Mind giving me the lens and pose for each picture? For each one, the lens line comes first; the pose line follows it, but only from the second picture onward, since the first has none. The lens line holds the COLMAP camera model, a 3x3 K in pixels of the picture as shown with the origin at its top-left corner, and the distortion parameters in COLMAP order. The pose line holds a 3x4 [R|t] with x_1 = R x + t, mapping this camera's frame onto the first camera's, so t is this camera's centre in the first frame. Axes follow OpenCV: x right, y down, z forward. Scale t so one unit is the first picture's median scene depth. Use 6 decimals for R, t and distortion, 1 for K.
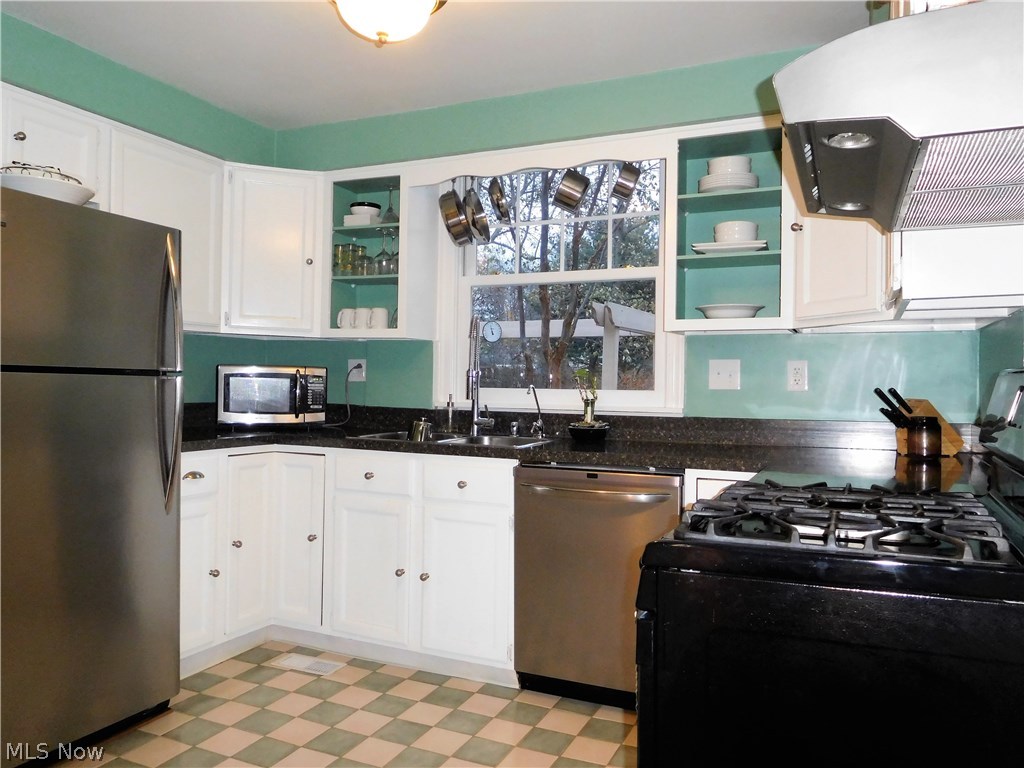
lens RADIAL K [[759.6, 0, 509.5], [0, 759.6, 394.8], [0, 0, 1]] dist [-0.018926, 0.000350]
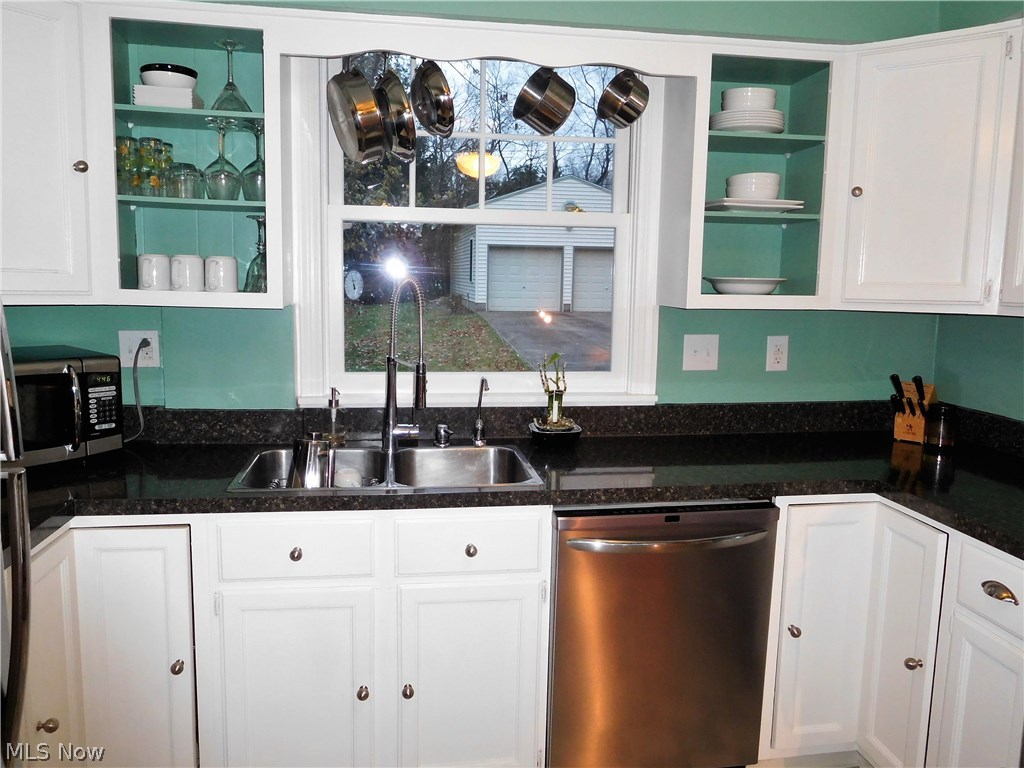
lens RADIAL K [[759.6, 0, 512.5], [0, 759.6, 389.3], [0, 0, 1]] dist [-0.018926, 0.000350]
pose [[0.836222, -0.077690, 0.542860, -0.340748], [0.003657, 0.990682, 0.136145, -0.098638], [-0.548379, -0.111862, 0.828714, 0.403220]]
